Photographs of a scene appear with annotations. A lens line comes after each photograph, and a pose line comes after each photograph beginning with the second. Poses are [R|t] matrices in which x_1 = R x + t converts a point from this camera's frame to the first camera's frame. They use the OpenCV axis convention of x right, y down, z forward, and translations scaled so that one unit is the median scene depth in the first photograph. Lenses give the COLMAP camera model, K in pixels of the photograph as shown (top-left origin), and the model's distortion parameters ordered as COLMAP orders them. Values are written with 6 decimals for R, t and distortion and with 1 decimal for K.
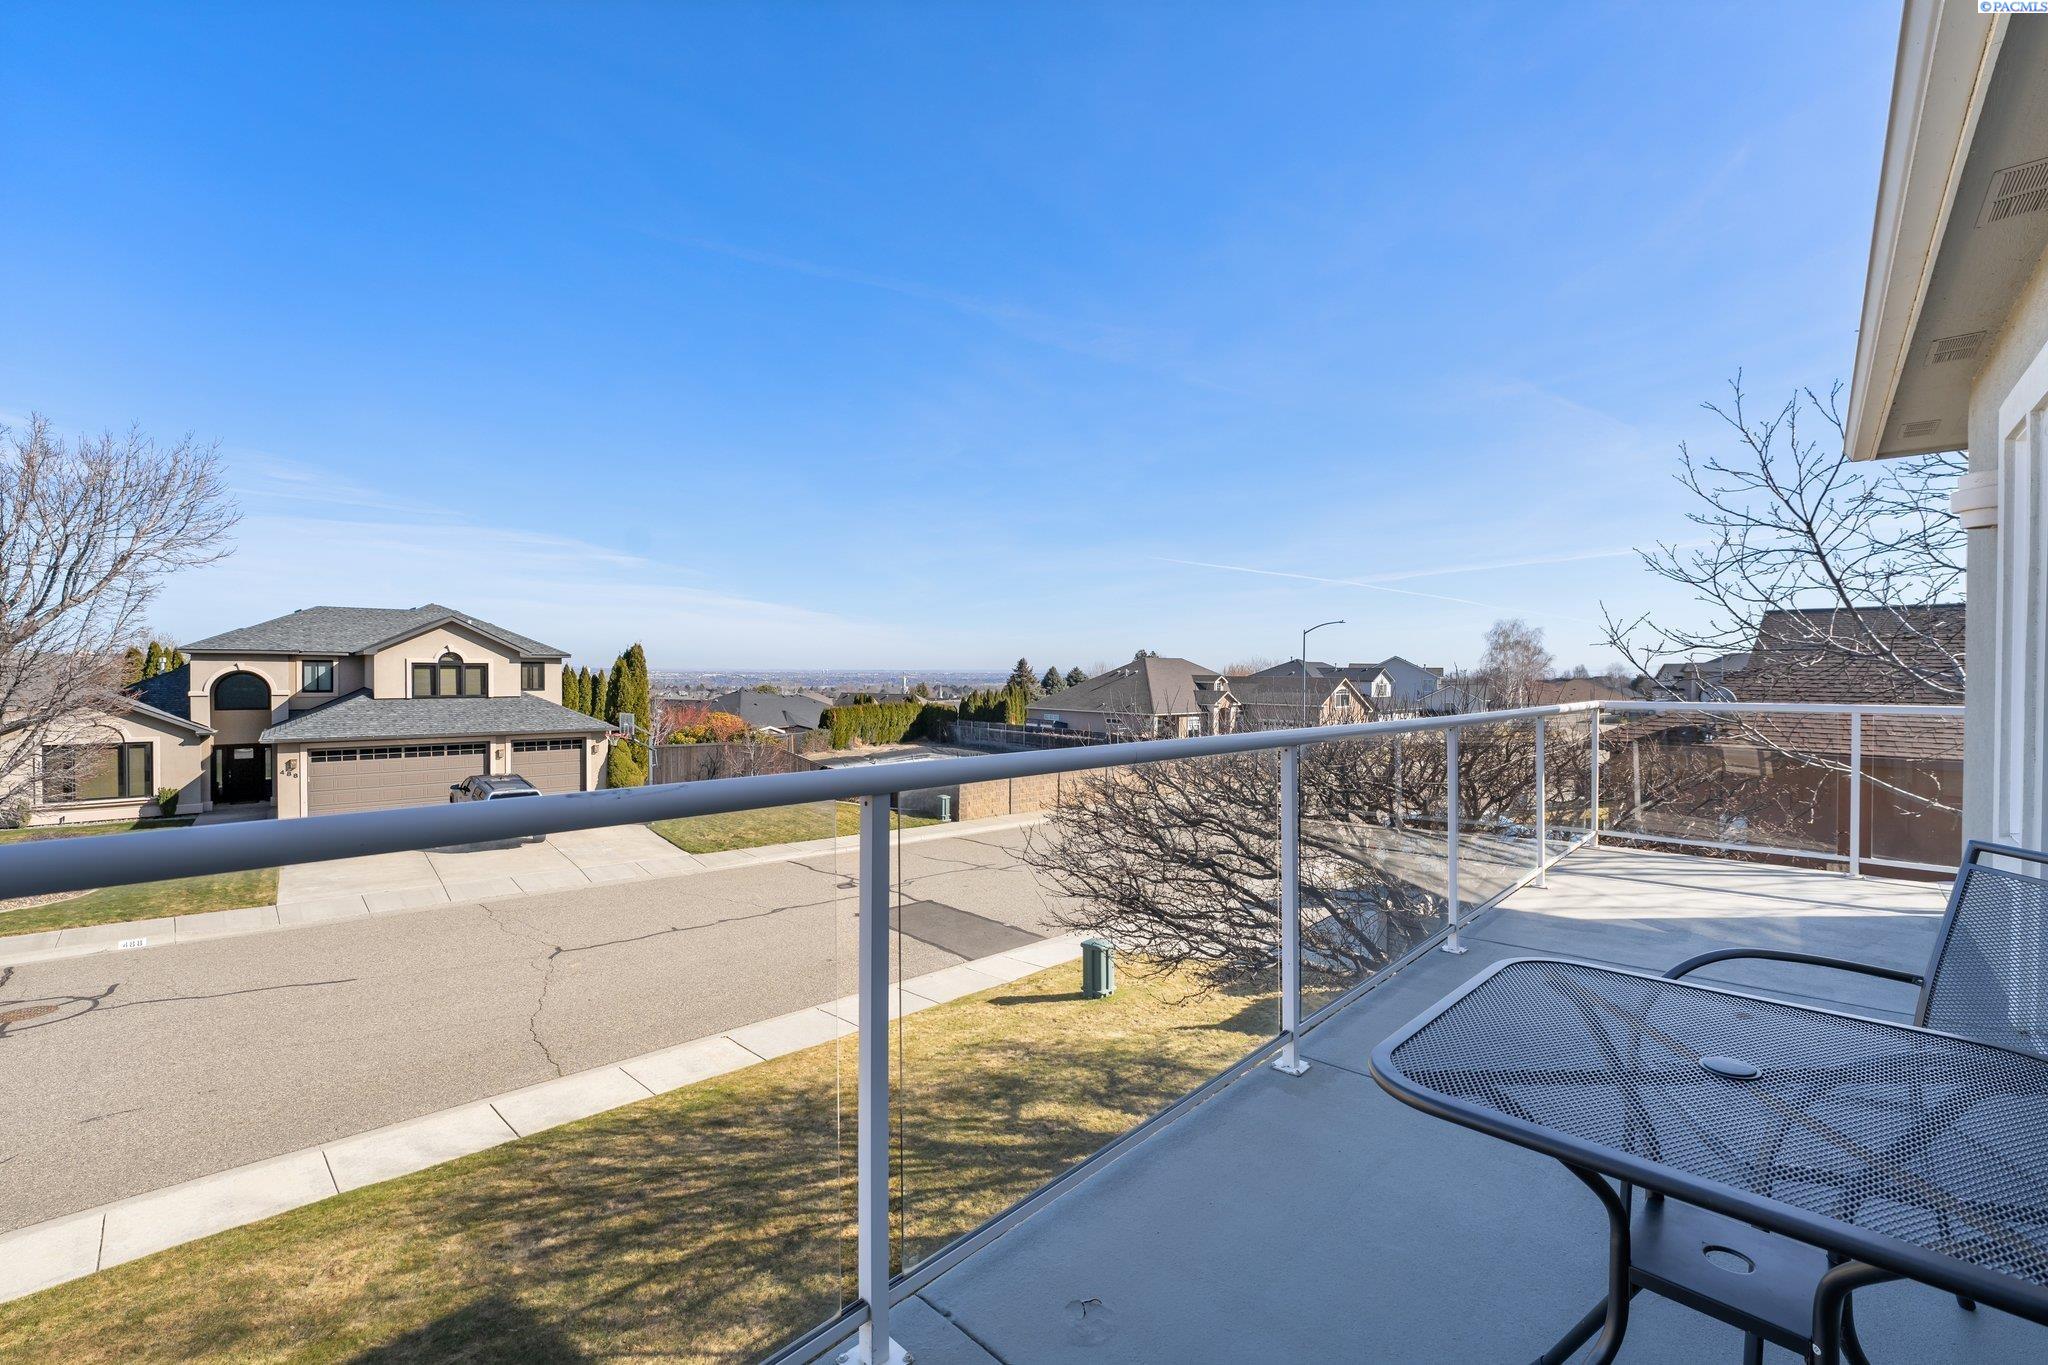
lens RADIAL K [[852.8, 0, 1024.0], [0, 852.8, 682.5], [0, 0, 1]] dist [-0.012082, 0.000080]
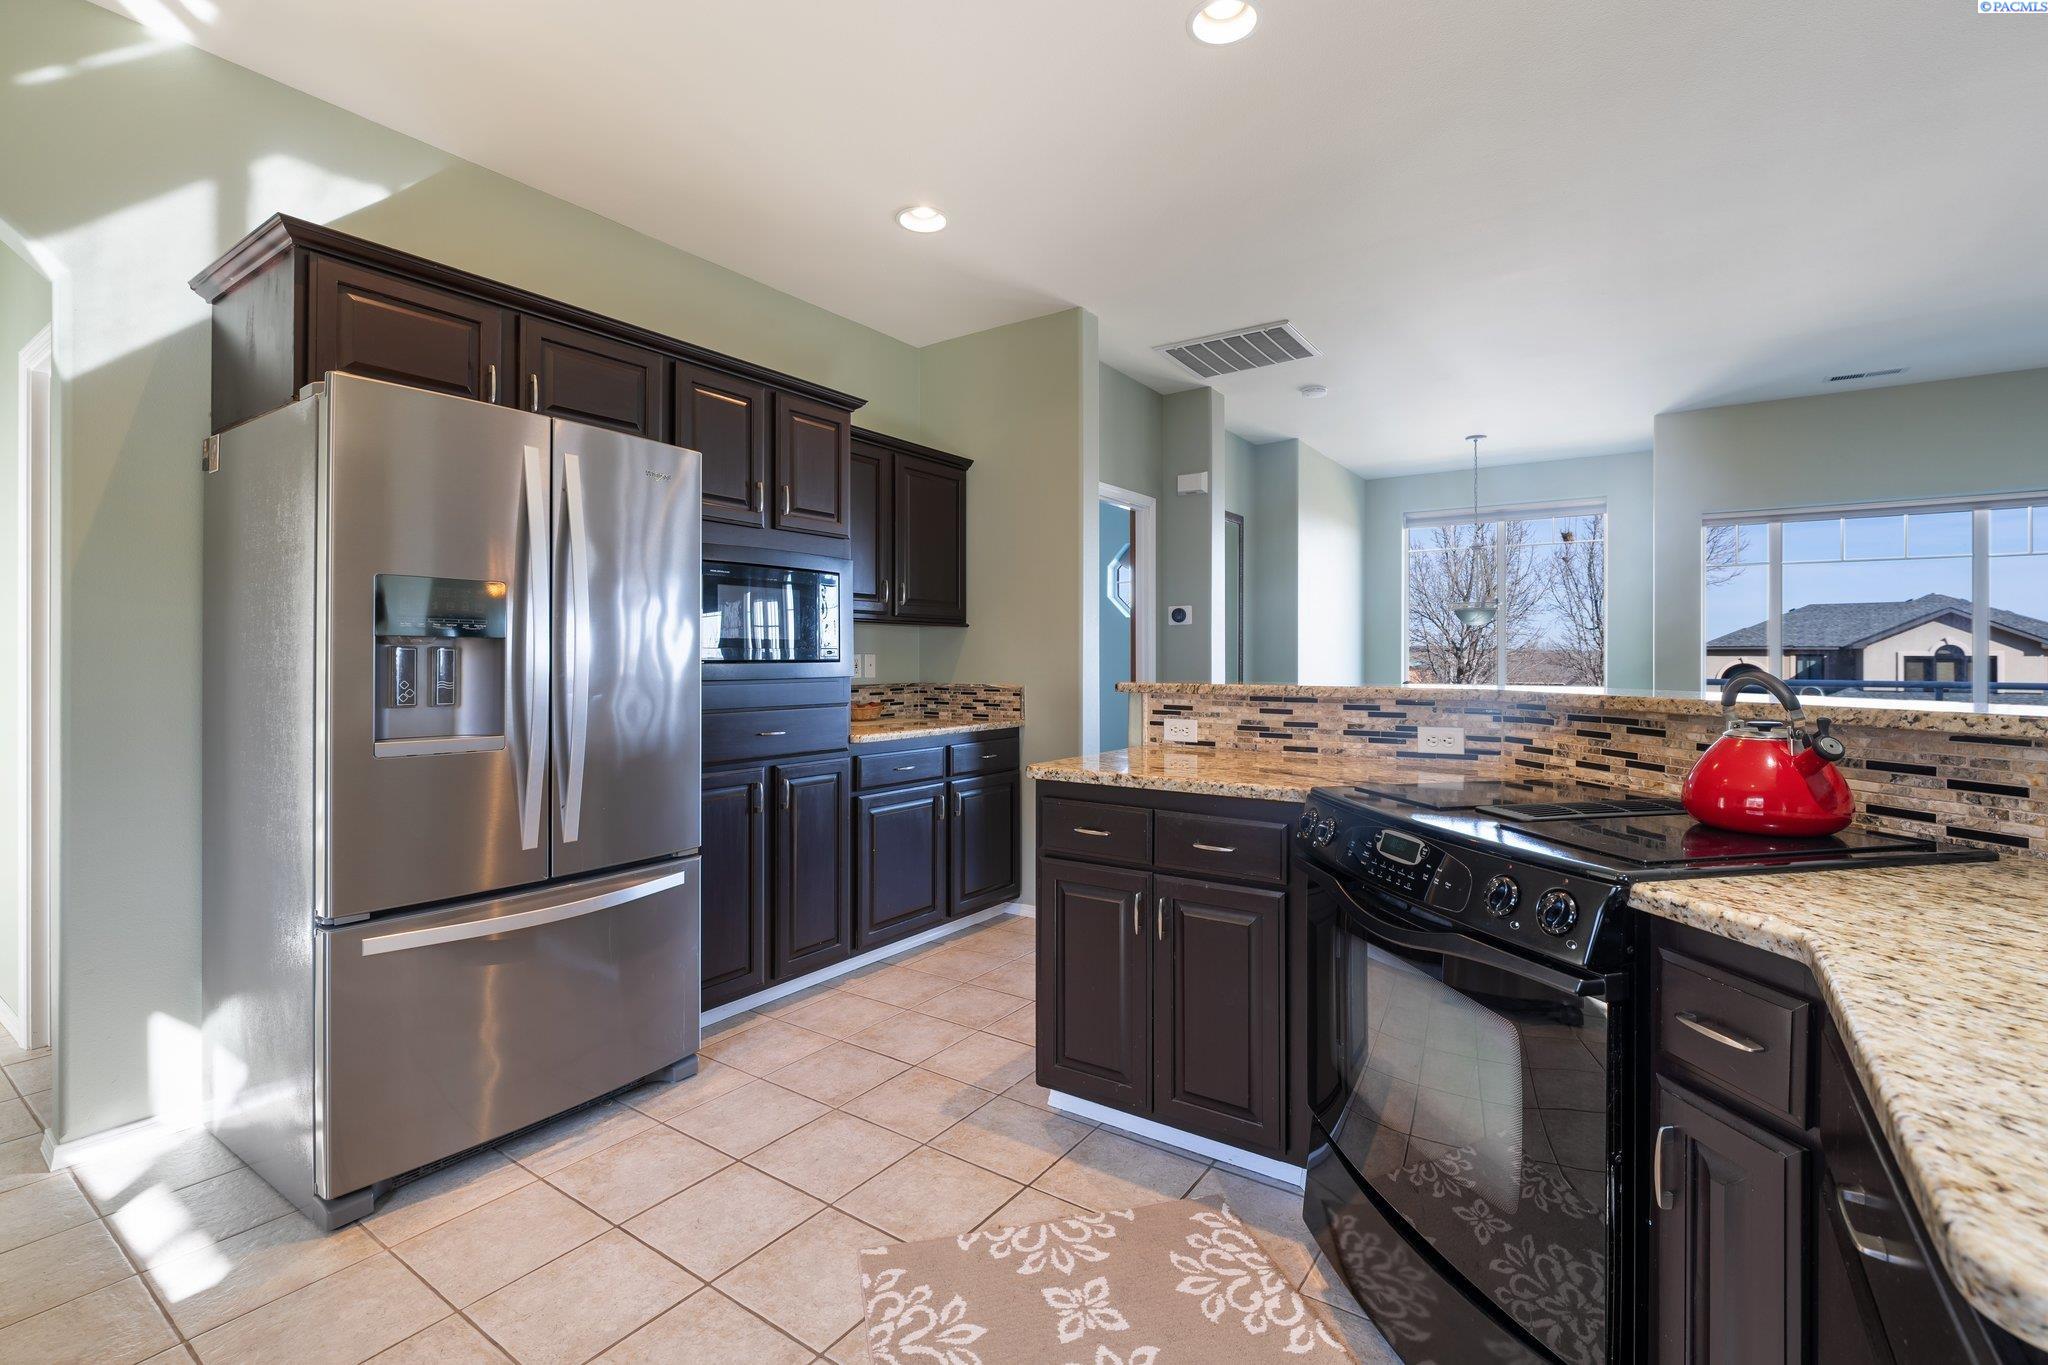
lens RADIAL K [[919.9, 0, 1036.0], [0, 919.9, 653.2], [0, 0, 1]] dist [-0.004873, -0.000463]
pose [[0.170686, -0.011976, -0.985253, 0.174712], [-0.016058, 0.999760, -0.014934, 0.005997], [0.985195, 0.018370, 0.170453, -0.203285]]
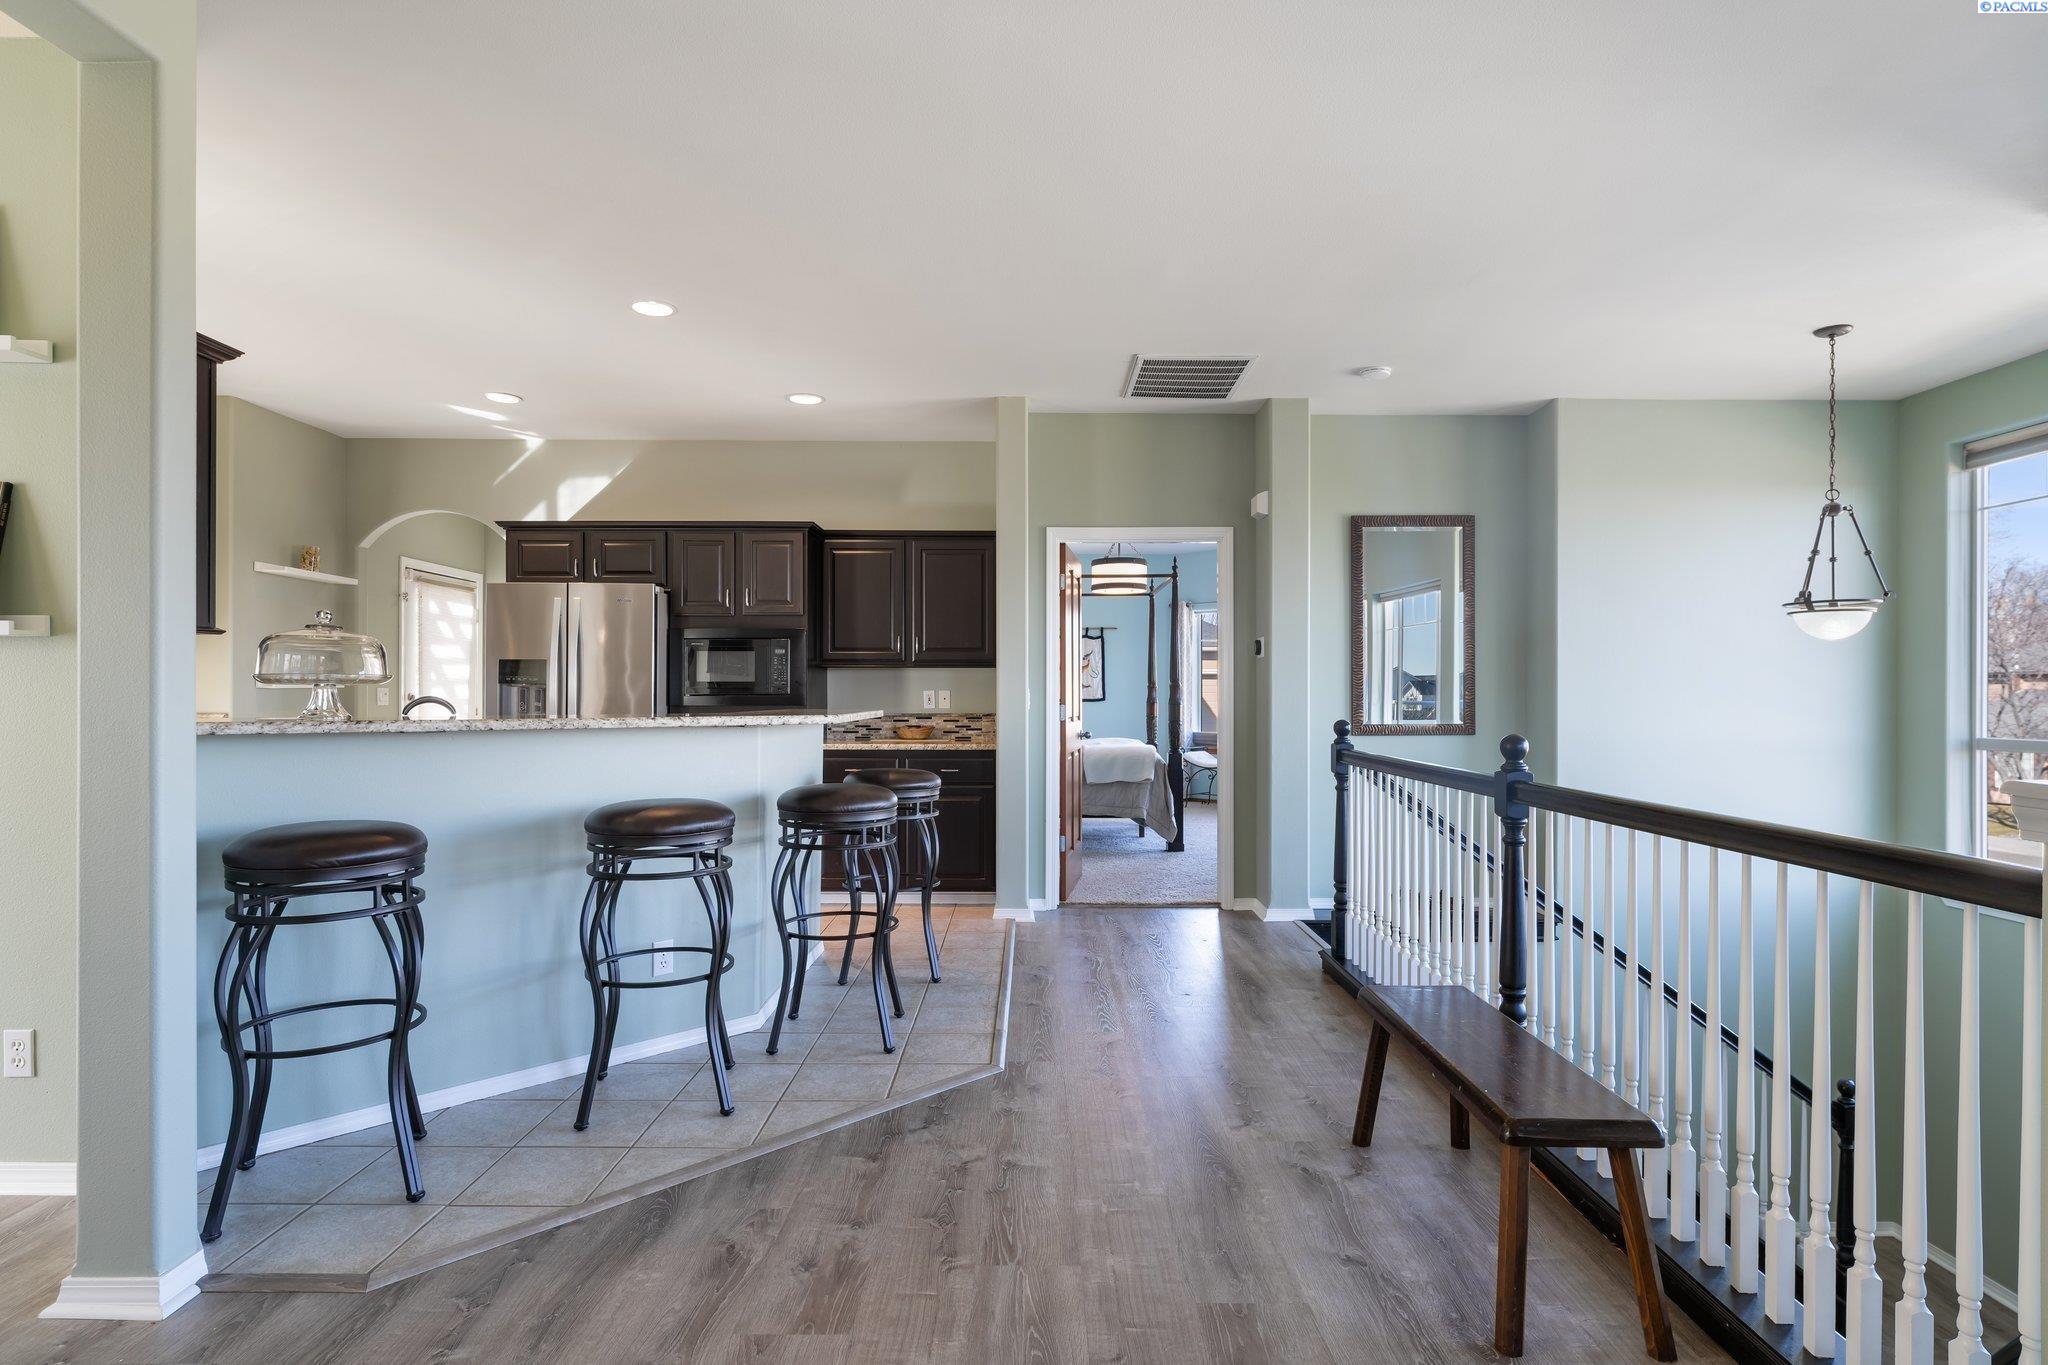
lens RADIAL K [[1050.5, 0, 1034.2], [0, 1050.5, 700.5], [0, 0, 1]] dist [-0.002272, 0.000058]
pose [[-0.713422, -0.004424, -0.700720, 0.165862], [-0.017470, 0.999782, 0.011474, 0.003629], [0.700517, 0.020427, -0.713344, -0.031112]]
